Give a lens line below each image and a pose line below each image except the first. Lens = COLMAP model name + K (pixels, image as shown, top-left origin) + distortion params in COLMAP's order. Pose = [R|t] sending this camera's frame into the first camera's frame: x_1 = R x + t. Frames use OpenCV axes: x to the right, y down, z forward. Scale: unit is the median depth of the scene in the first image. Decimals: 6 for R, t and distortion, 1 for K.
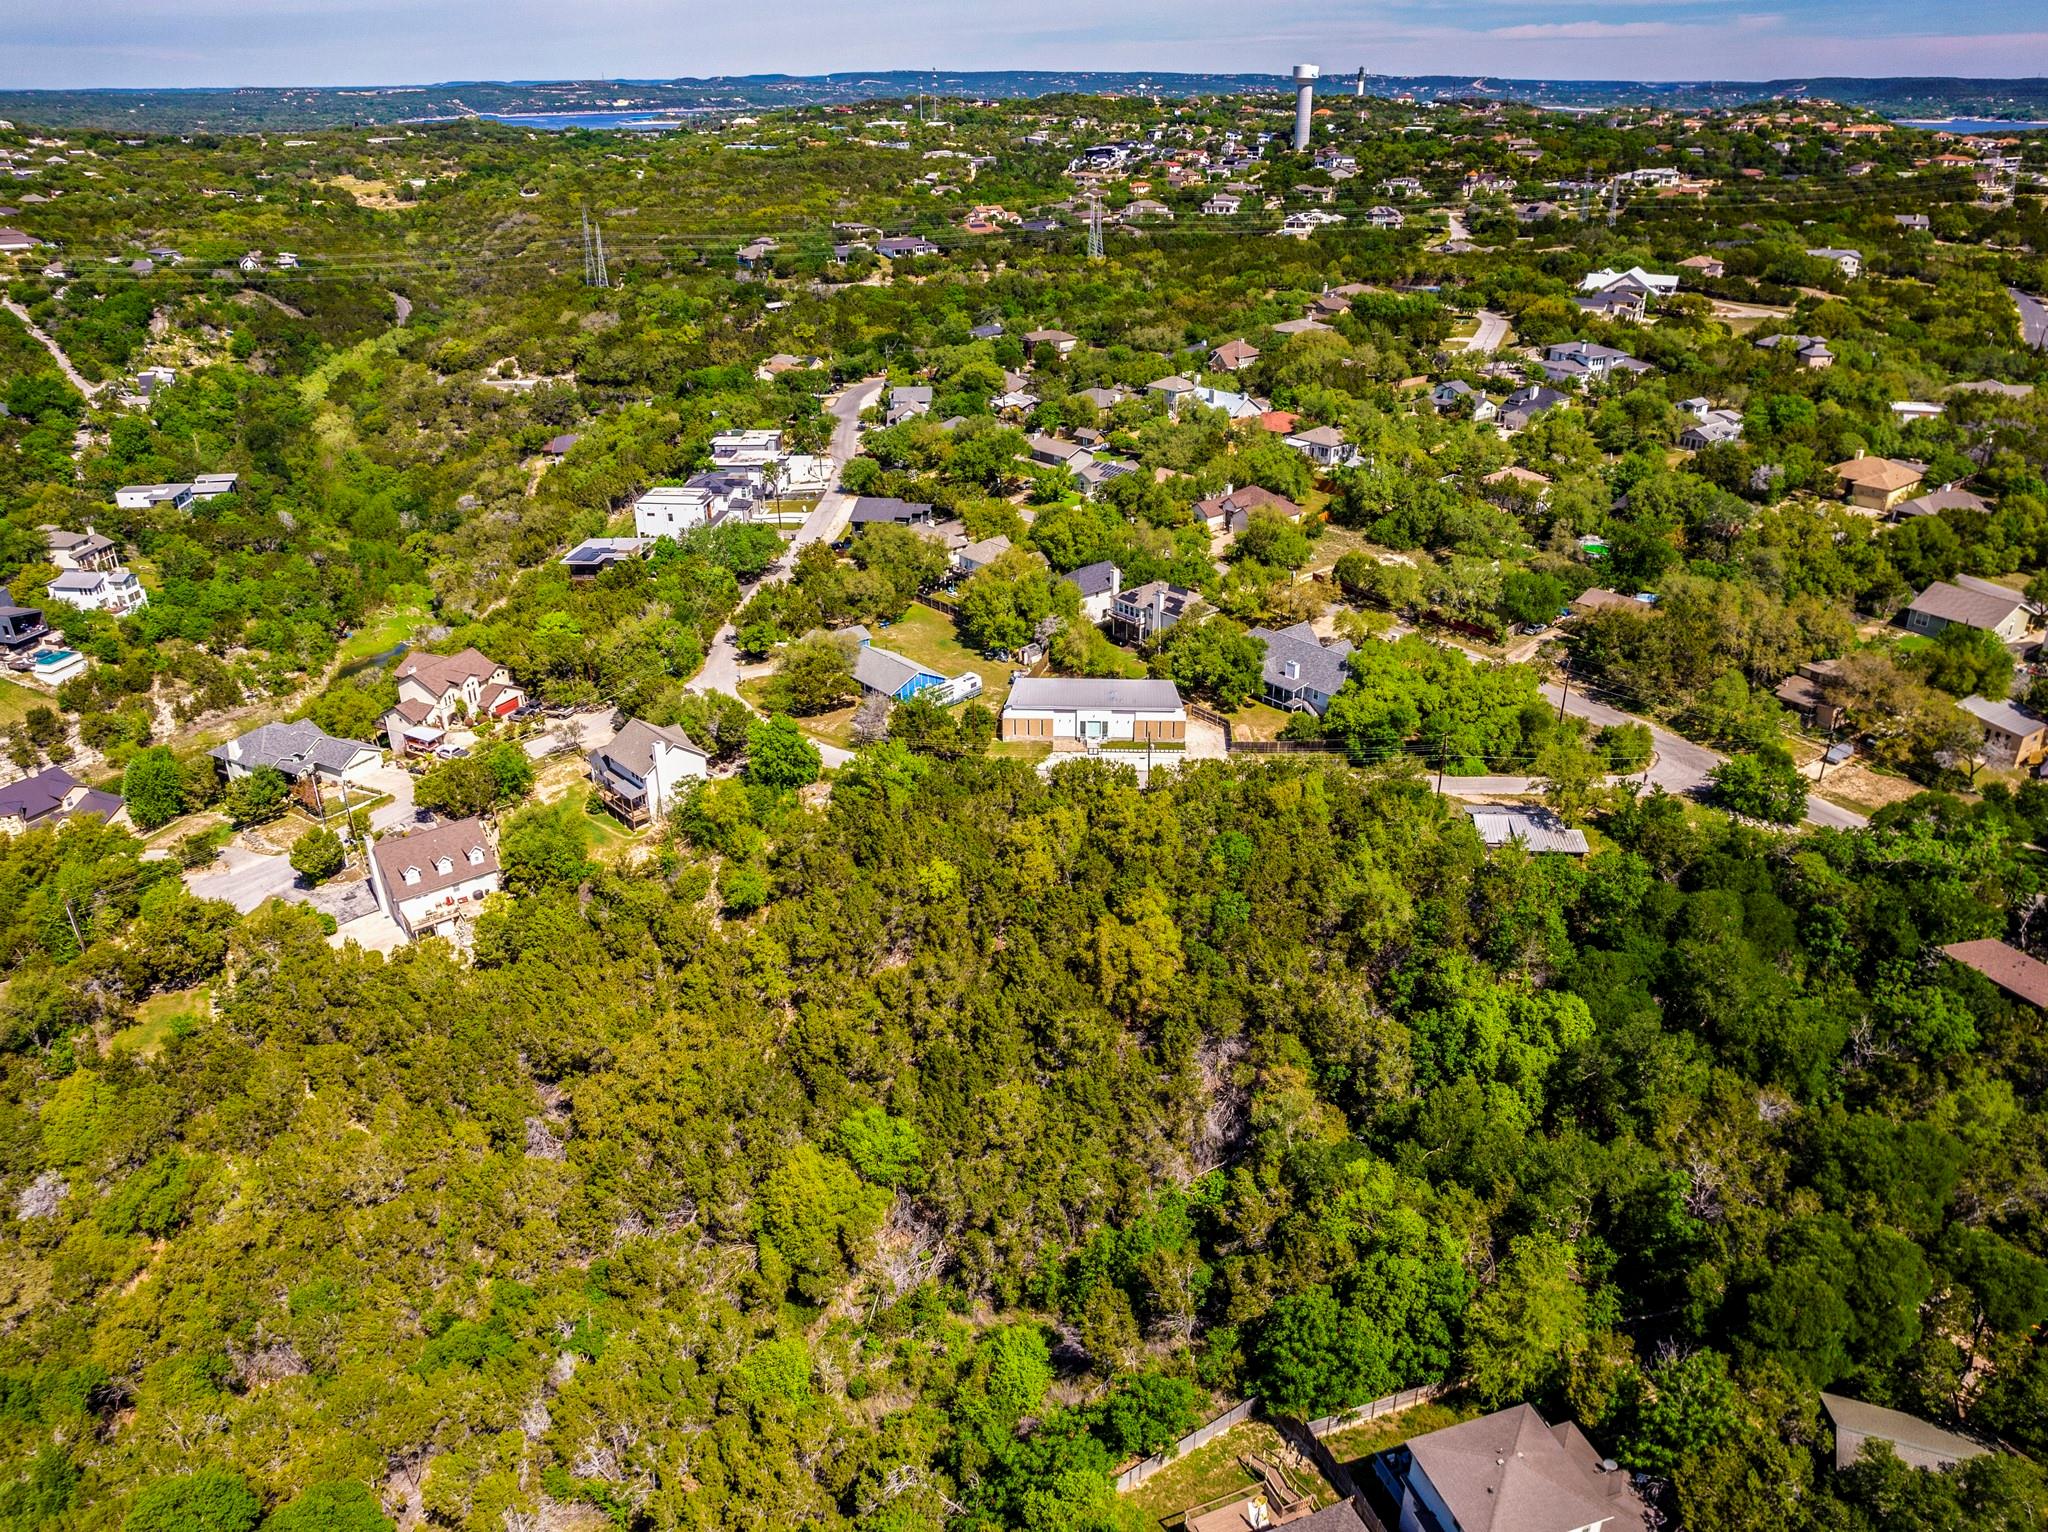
lens RADIAL K [[1495.6, 0, 1024.0], [0, 1495.6, 766.0], [0, 0, 1]] dist [-0.049431, -0.002387]
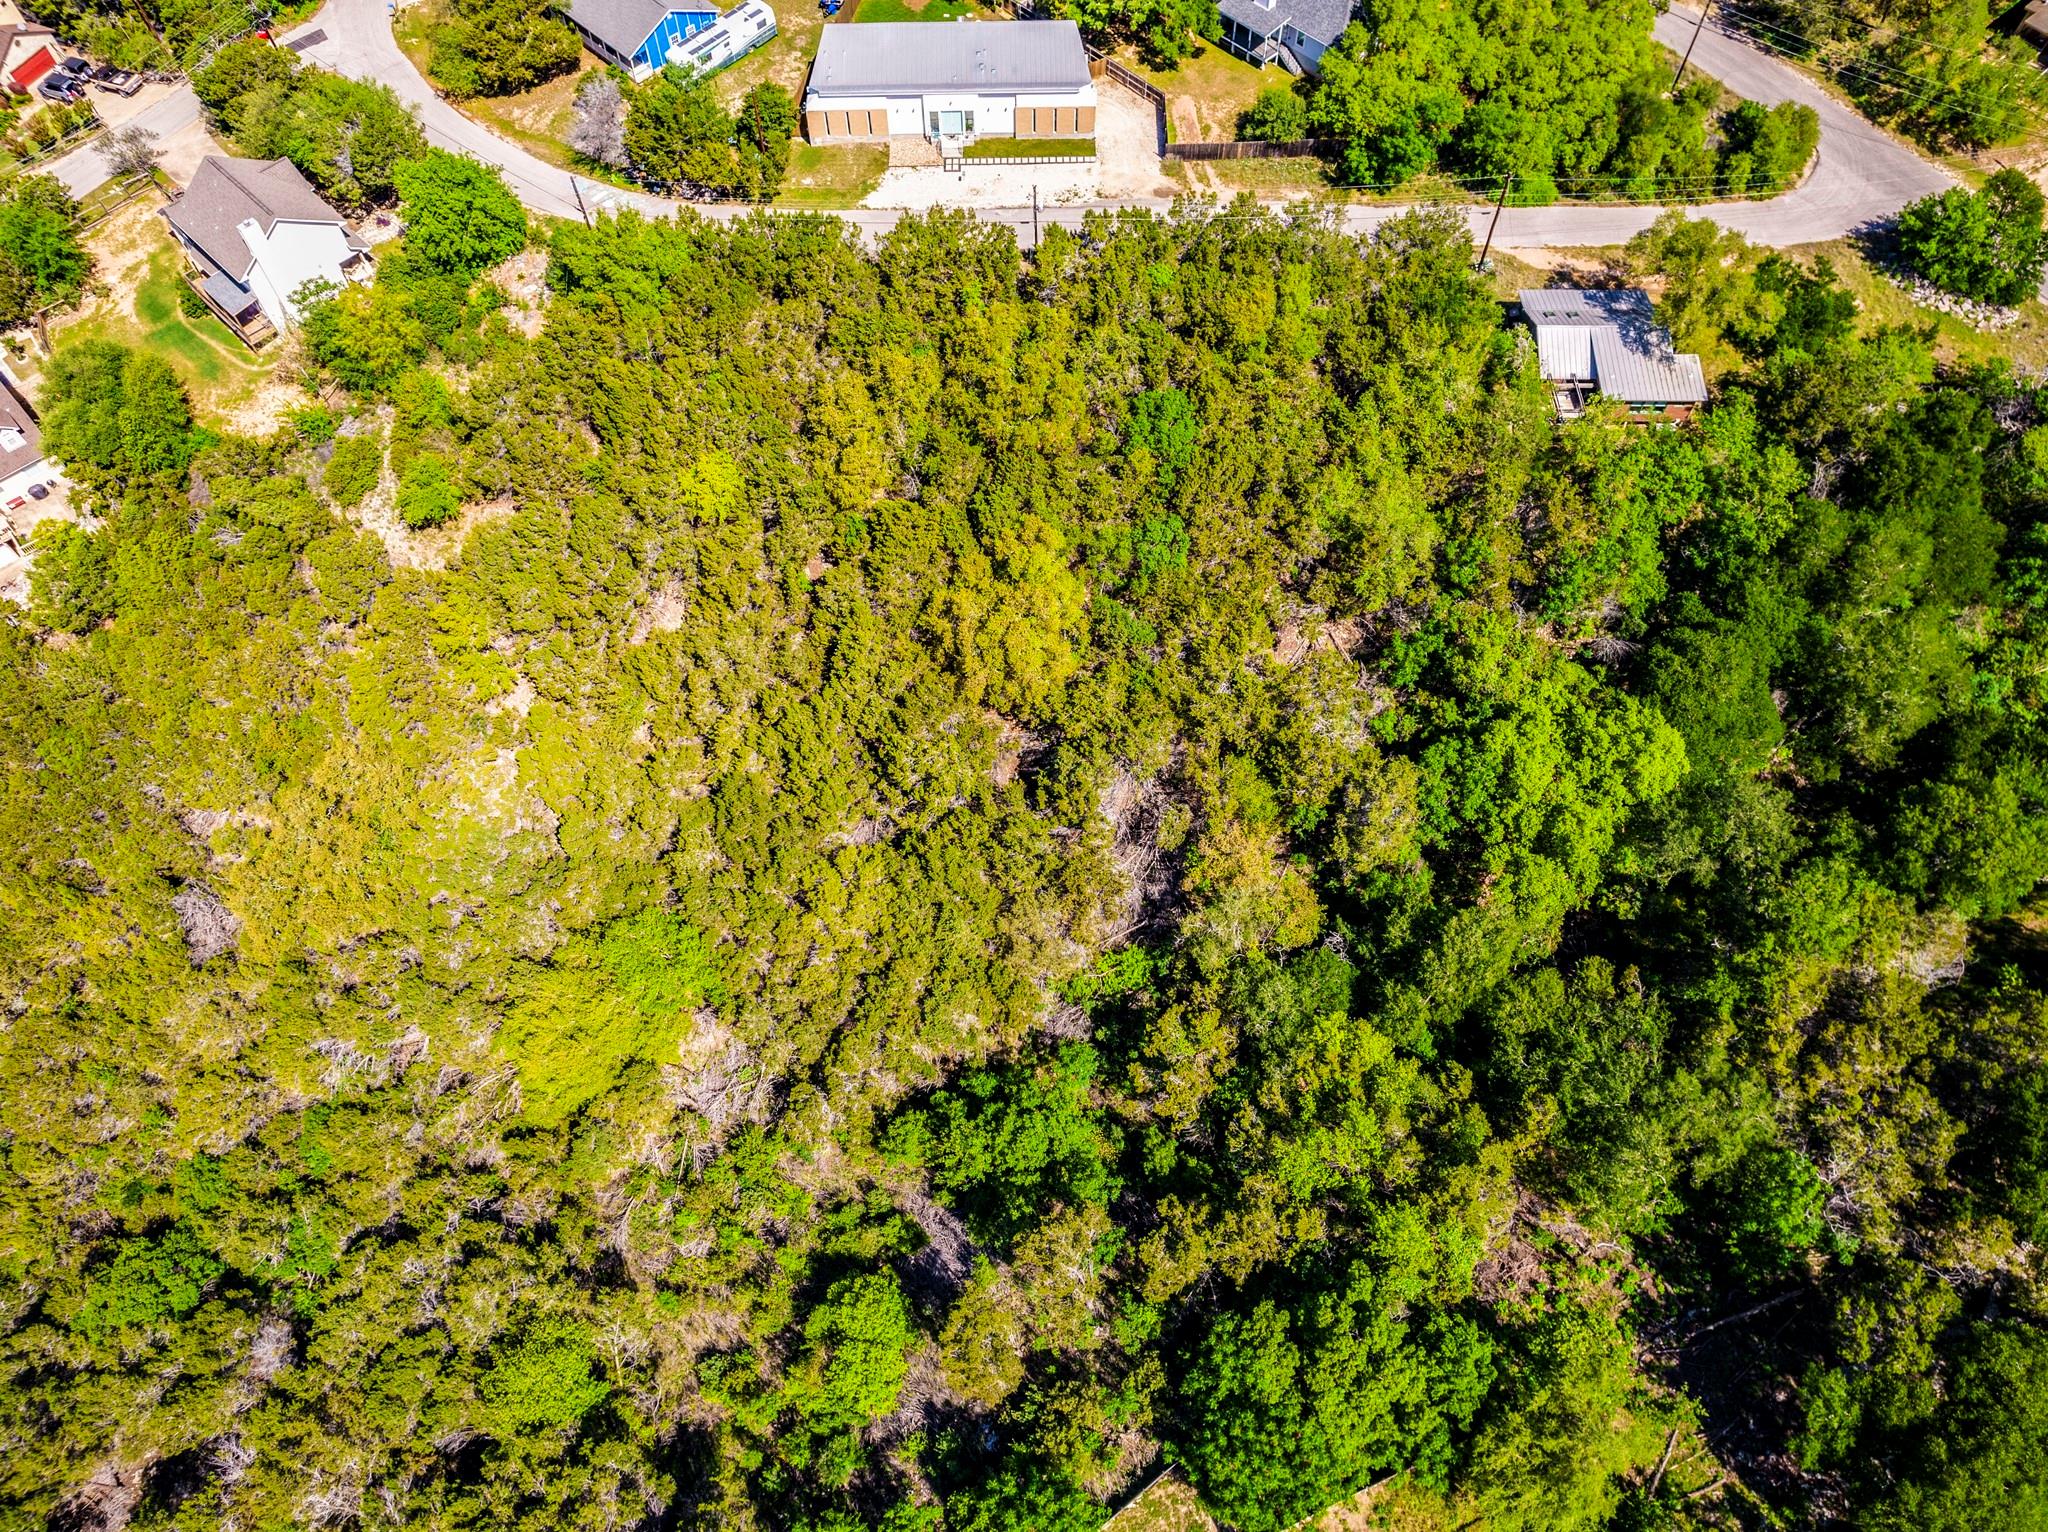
lens RADIAL K [[1511.6, 0, 1024.0], [0, 1511.6, 766.0], [0, 0, 1]] dist [-0.083287, 0.079454]
pose [[0.997866, -0.055946, 0.033666, 0.044851], [0.027230, 0.825193, 0.564194, -0.171904], [-0.059345, -0.562073, 0.824956, 0.353200]]
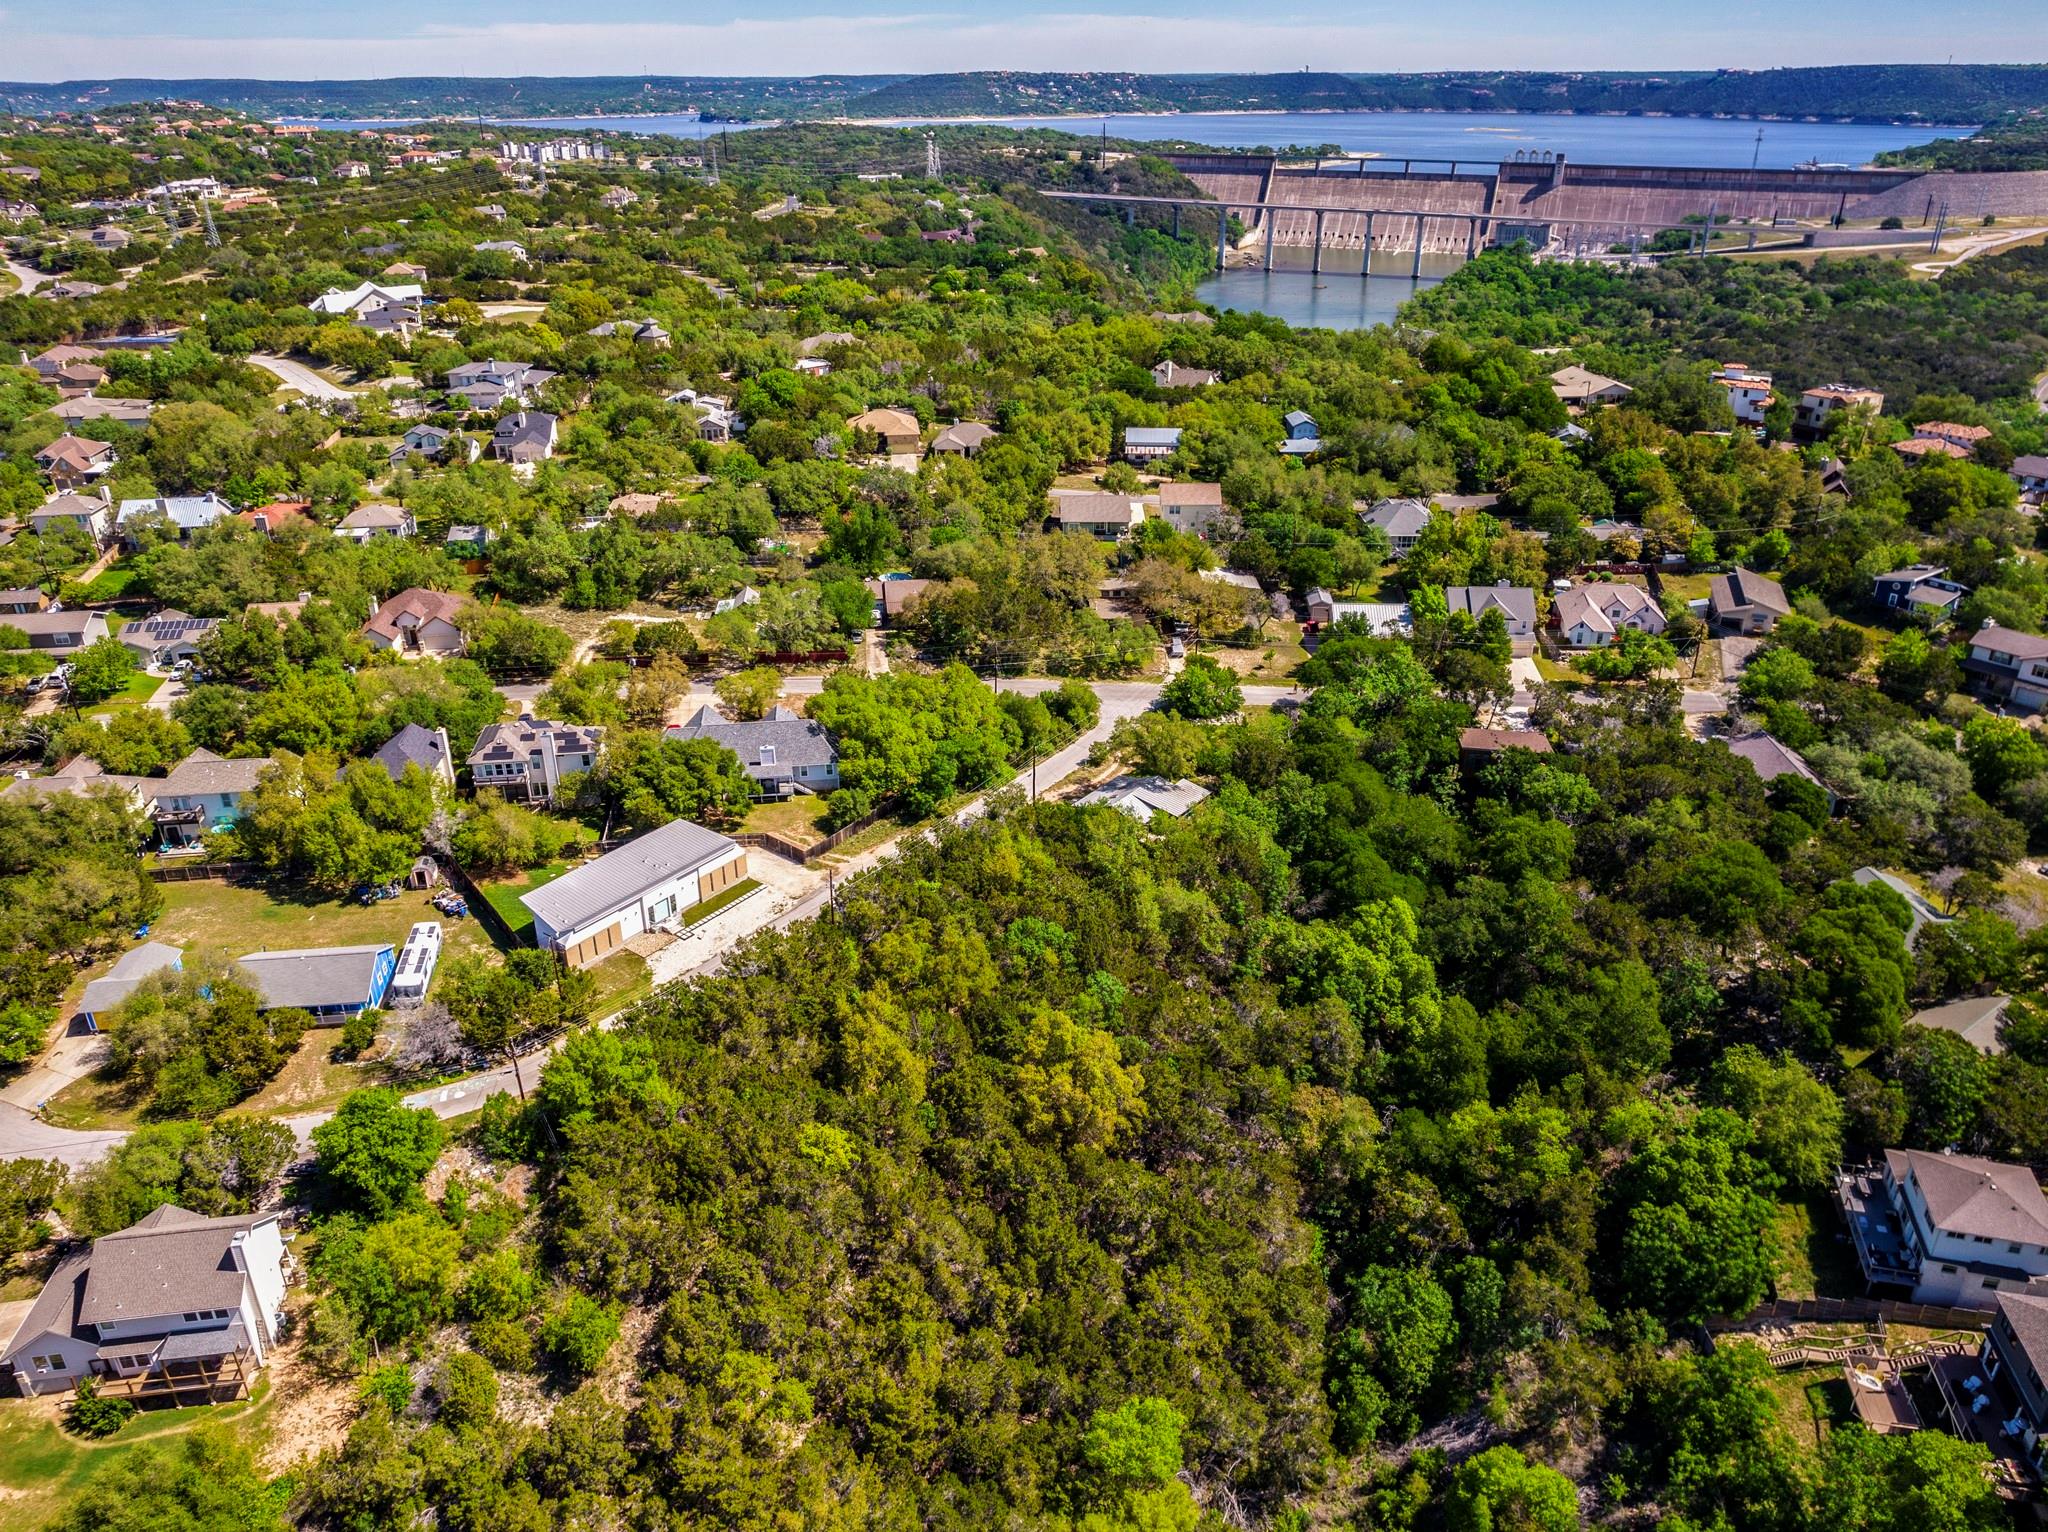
lens RADIAL K [[1511.6, 0, 1024.0], [0, 1511.6, 766.0], [0, 0, 1]] dist [-0.083287, 0.079454]
pose [[0.534937, -0.350113, 0.768937, -0.473137], [0.353929, 0.919258, 0.172335, -0.178945], [-0.767188, 0.179960, 0.615660, 0.393124]]
